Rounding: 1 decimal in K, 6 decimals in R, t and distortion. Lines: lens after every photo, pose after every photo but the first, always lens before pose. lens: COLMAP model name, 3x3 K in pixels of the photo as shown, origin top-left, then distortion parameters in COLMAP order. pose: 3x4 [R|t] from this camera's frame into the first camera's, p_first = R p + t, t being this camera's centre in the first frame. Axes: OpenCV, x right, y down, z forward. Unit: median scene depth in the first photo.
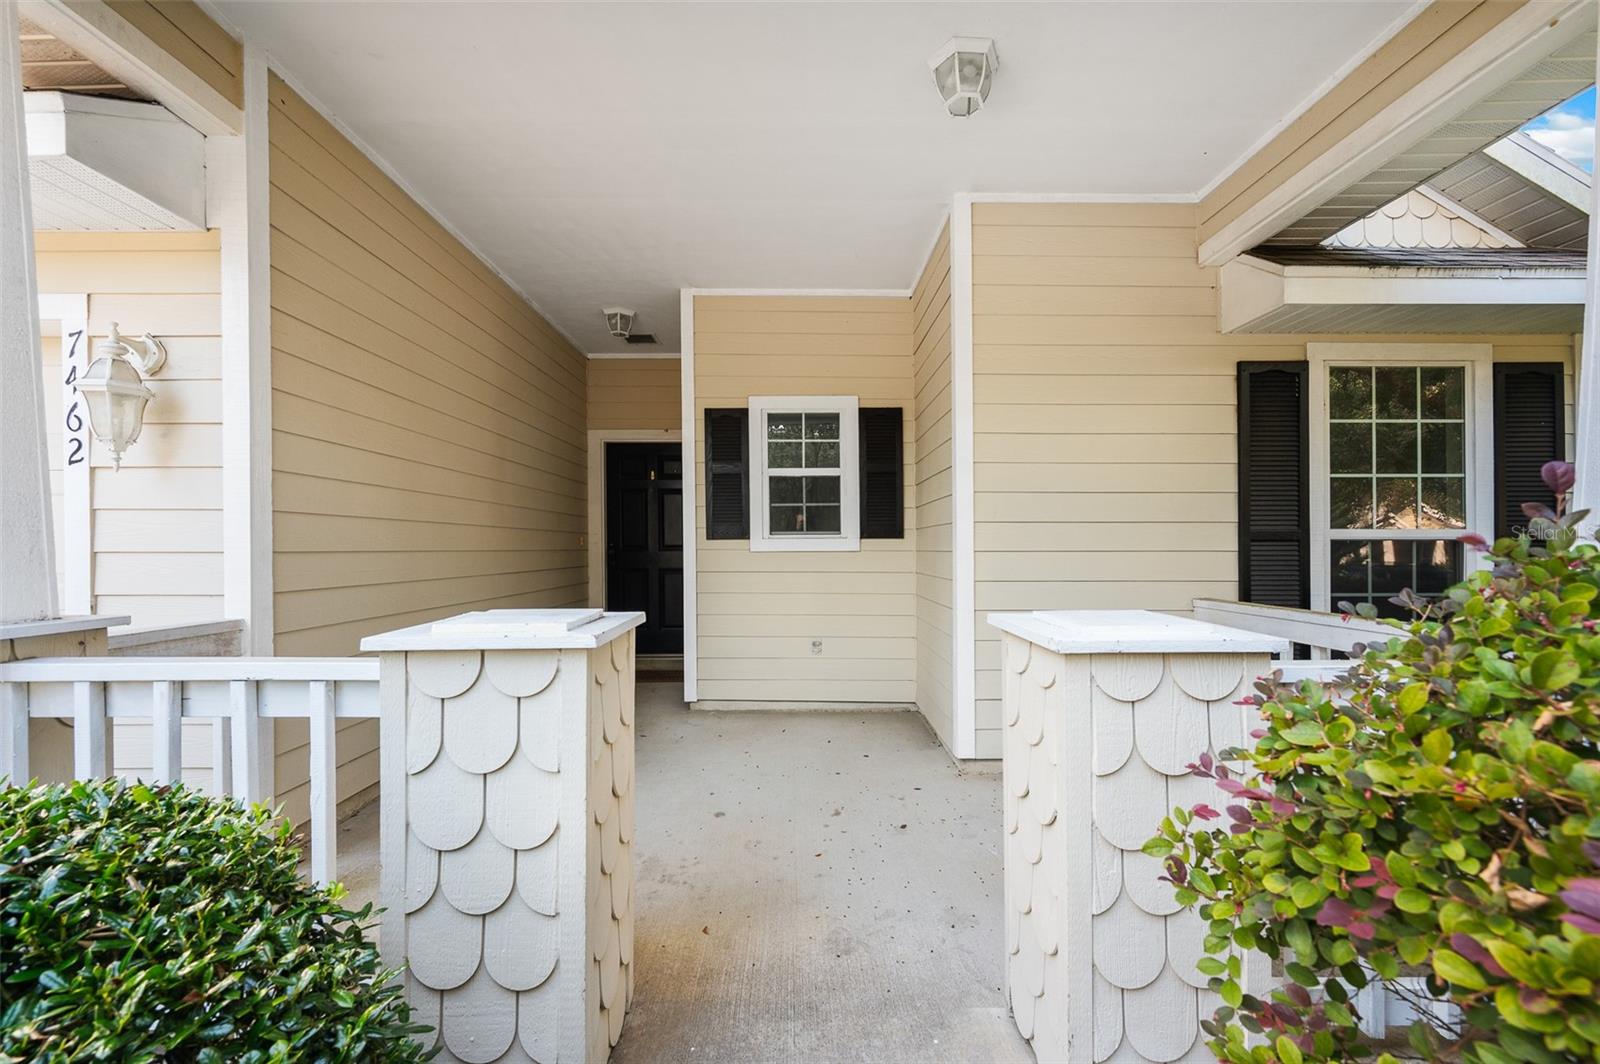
lens RADIAL K [[636.3, 0, 810.1], [0, 636.3, 540.4], [0, 0, 1]] dist [-0.001498, -0.000259]
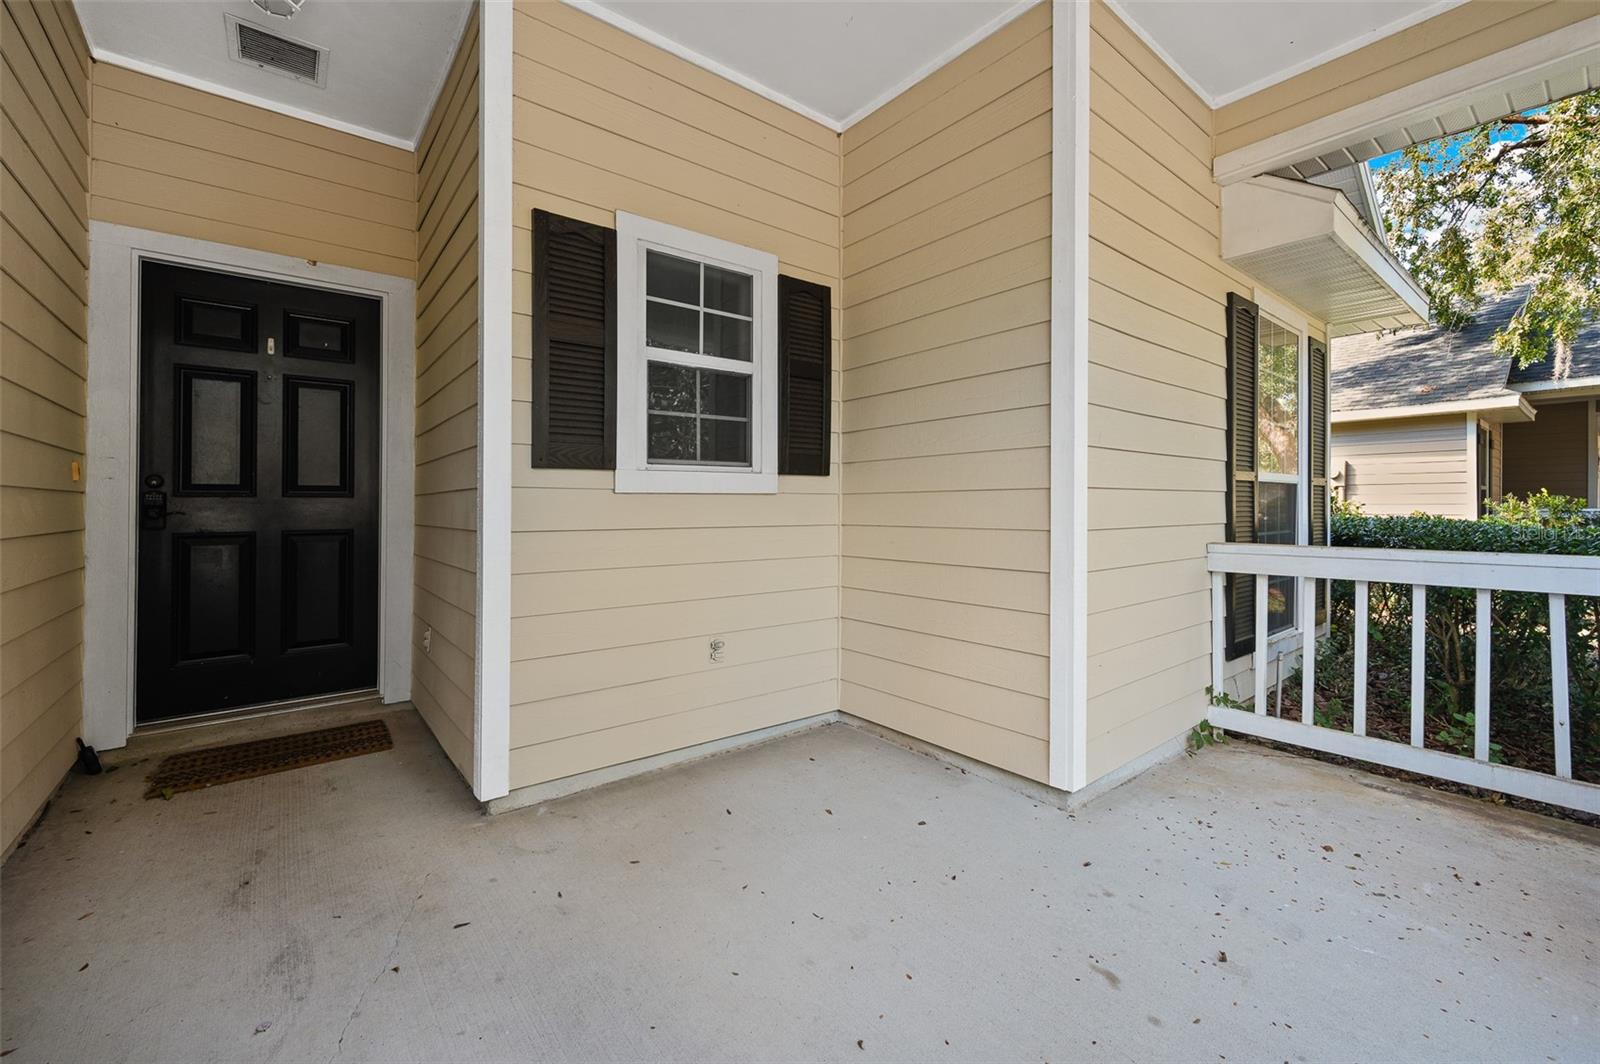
lens RADIAL K [[644.5, 0, 797.0], [0, 644.5, 494.6], [0, 0, 1]] dist [0.000904, 0.000089]
pose [[0.789959, 0.009692, 0.613083, -0.311014], [-0.004688, 0.999941, -0.009767, 0.023722], [-0.613141, 0.004842, 0.789958, 0.466069]]
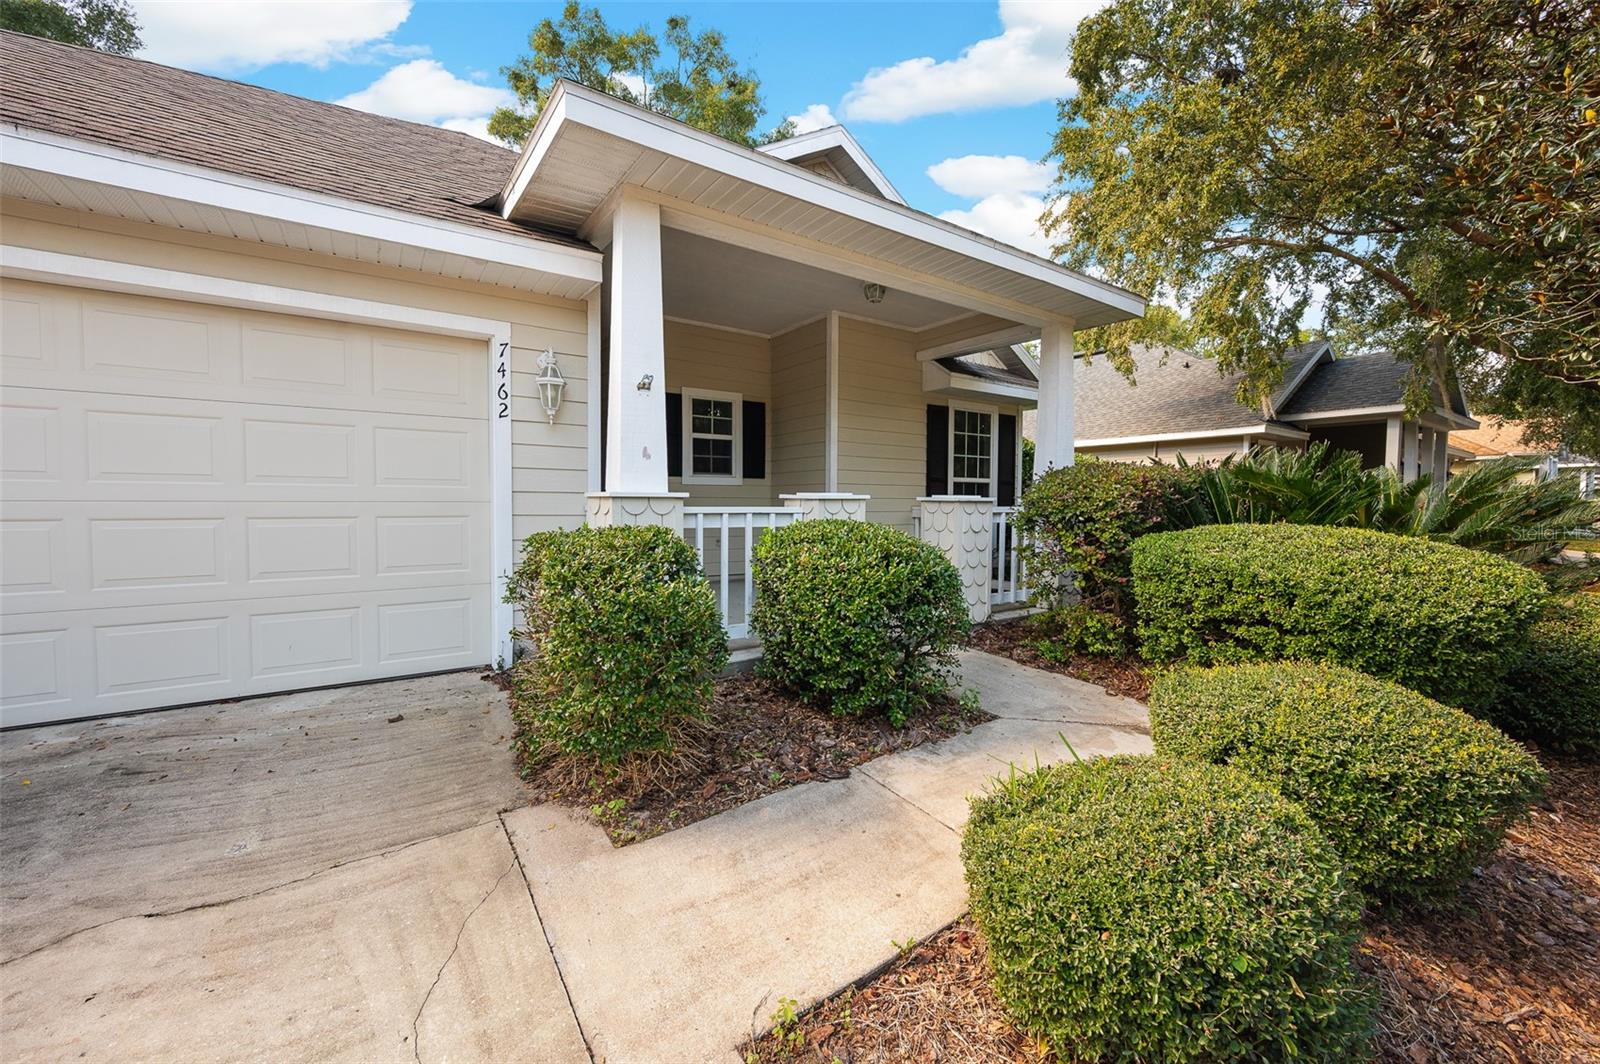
lens RADIAL K [[630.6, 0, 805.6], [0, 630.6, 521.6], [0, 0, 1]] dist [0.000265, -0.000031]
pose [[0.818760, -0.013421, 0.573980, -0.748492], [-0.009573, 0.999269, 0.037020, 0.048485], [-0.574057, -0.035805, 0.818032, -0.472268]]
